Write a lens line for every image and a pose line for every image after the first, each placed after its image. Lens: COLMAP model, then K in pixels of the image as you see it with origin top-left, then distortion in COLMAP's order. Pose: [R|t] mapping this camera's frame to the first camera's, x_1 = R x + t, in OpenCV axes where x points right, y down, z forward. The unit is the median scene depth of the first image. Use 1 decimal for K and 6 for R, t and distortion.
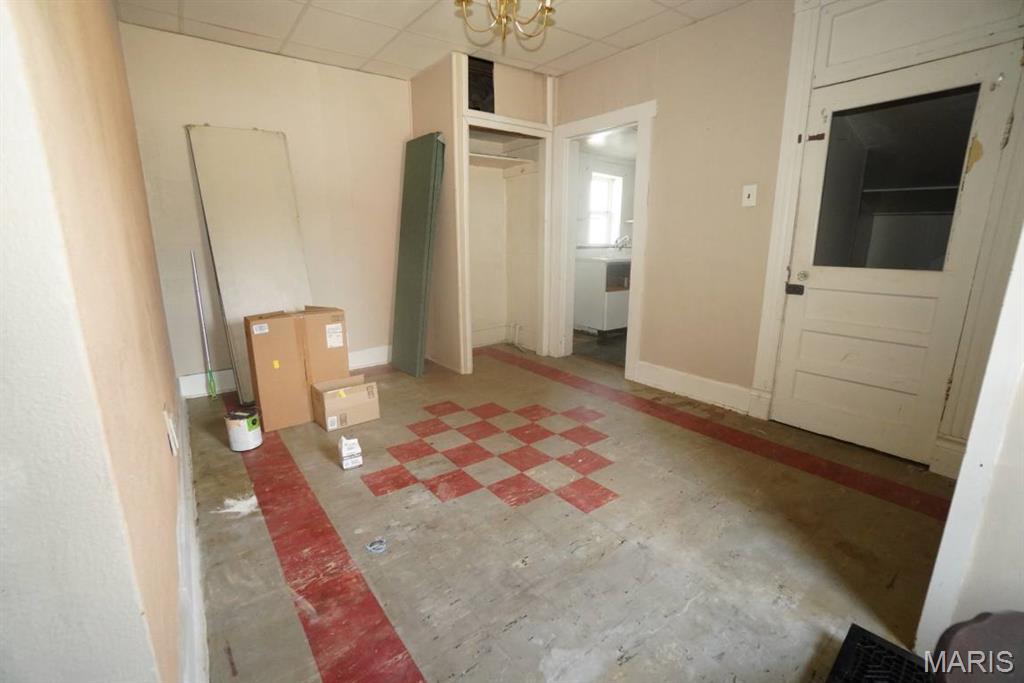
lens RADIAL K [[450.5, 0, 512.0], [0, 450.5, 341.5], [0, 0, 1]] dist [-0.076971, 0.031233]
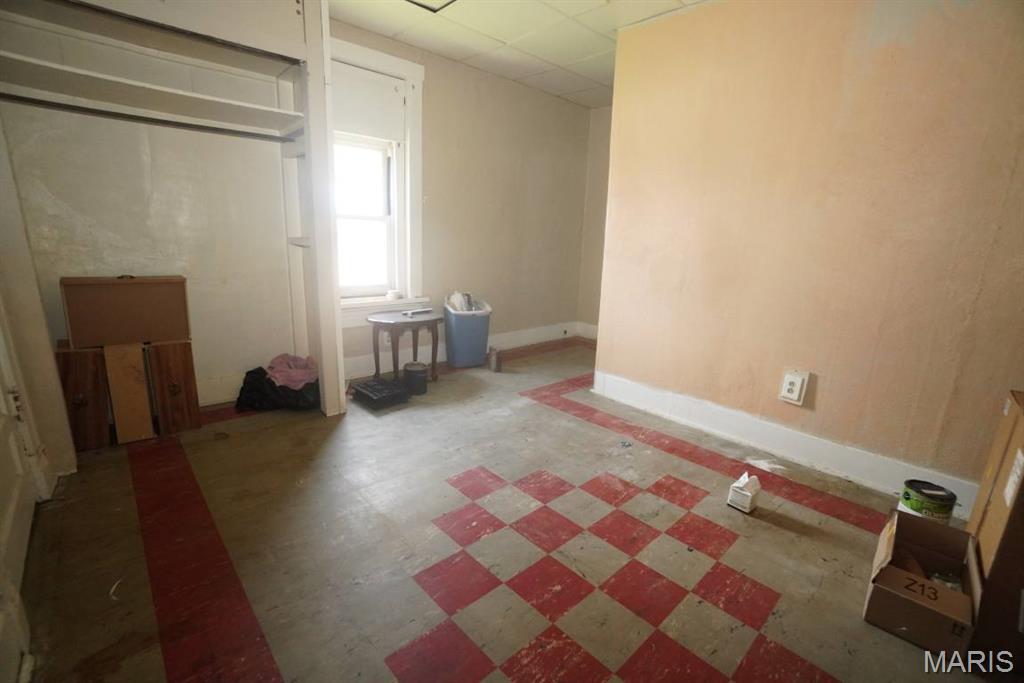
lens RADIAL K [[450.5, 0, 512.0], [0, 450.5, 341.5], [0, 0, 1]] dist [-0.076971, 0.031233]
pose [[-0.994050, -0.011993, -0.108262, 0.192142], [-0.059158, 0.894000, 0.444145, -0.390445], [0.091460, 0.447907, -0.889390, 1.700160]]
